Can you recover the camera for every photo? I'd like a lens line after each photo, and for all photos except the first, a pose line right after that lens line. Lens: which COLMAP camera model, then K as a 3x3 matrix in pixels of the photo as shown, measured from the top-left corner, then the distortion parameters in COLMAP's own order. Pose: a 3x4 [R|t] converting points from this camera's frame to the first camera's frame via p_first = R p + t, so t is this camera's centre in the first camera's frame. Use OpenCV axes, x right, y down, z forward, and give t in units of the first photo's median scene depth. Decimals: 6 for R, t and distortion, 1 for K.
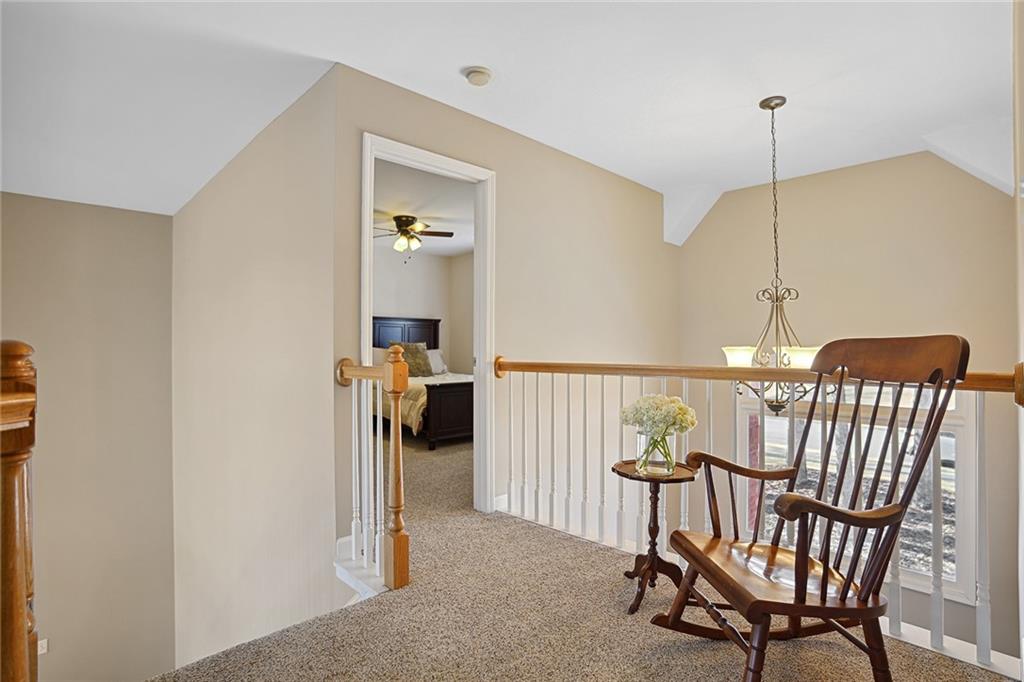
lens RADIAL K [[511.8, 0, 512.0], [0, 511.8, 341.0], [0, 0, 1]] dist [-0.048202, 0.001292]
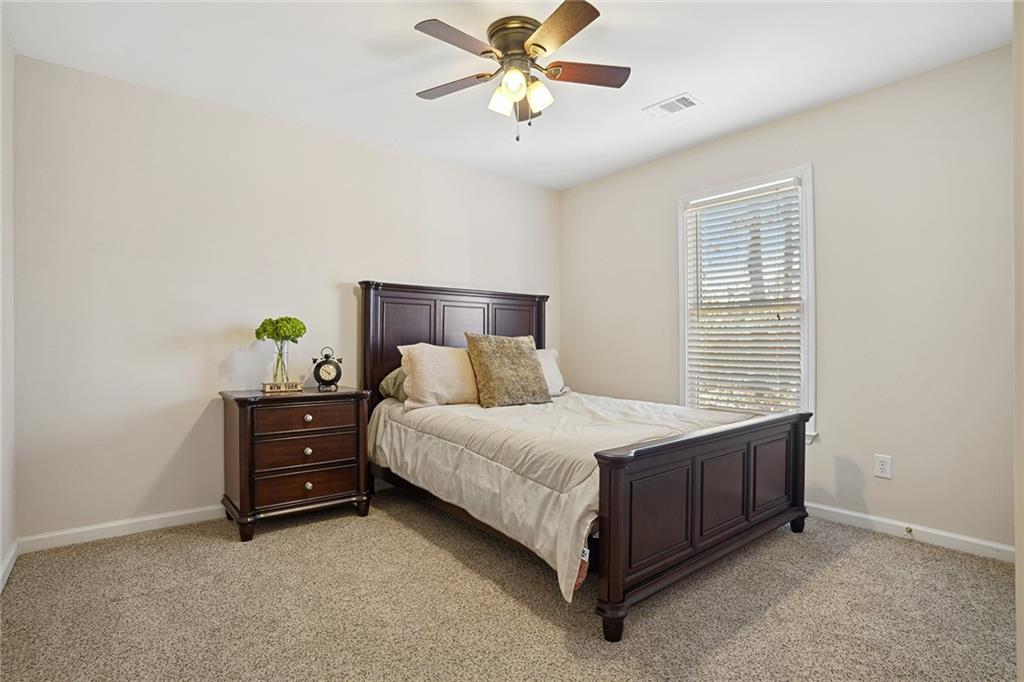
lens RADIAL K [[511.8, 0, 512.0], [0, 511.8, 341.0], [0, 0, 1]] dist [-0.048202, 0.001292]
pose [[0.996242, -0.000925, -0.086606, -0.149116], [0.001252, 0.999992, 0.003725, 0.006356], [0.086602, -0.003820, 0.996236, 0.493446]]
